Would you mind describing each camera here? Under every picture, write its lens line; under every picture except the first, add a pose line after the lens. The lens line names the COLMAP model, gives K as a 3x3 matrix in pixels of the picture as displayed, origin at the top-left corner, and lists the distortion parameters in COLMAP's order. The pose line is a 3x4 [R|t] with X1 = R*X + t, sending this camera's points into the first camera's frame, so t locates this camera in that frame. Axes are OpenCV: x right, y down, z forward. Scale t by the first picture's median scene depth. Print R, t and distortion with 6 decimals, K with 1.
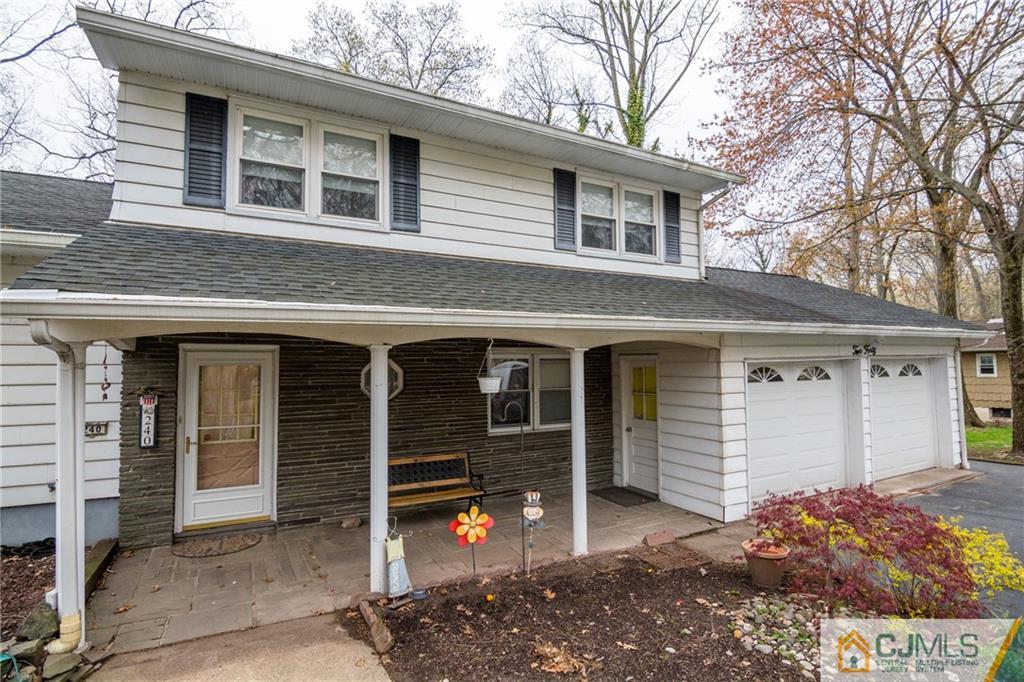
lens RADIAL K [[504.5, 0, 510.1], [0, 504.5, 337.3], [0, 0, 1]] dist [-0.000790, -0.012617]
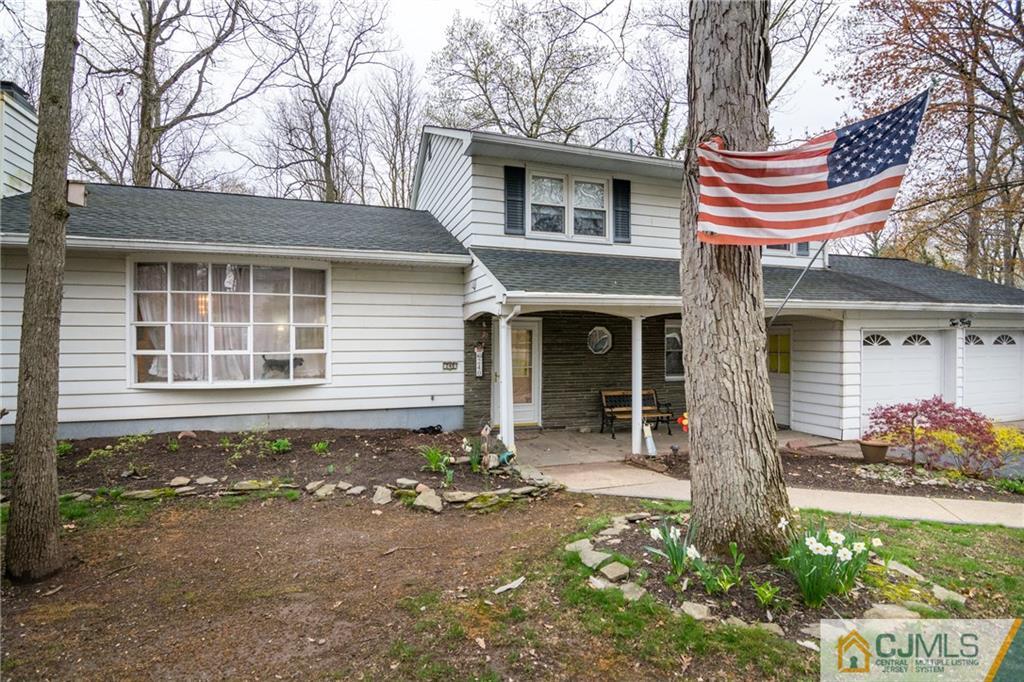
lens RADIAL K [[504.5, 0, 510.1], [0, 504.5, 337.3], [0, 0, 1]] dist [-0.000790, -0.012617]
pose [[0.987619, 0.008479, -0.156641, -0.294485], [-0.000538, 0.998715, 0.050667, -0.002060], [0.156870, -0.049955, 0.986355, -0.561900]]
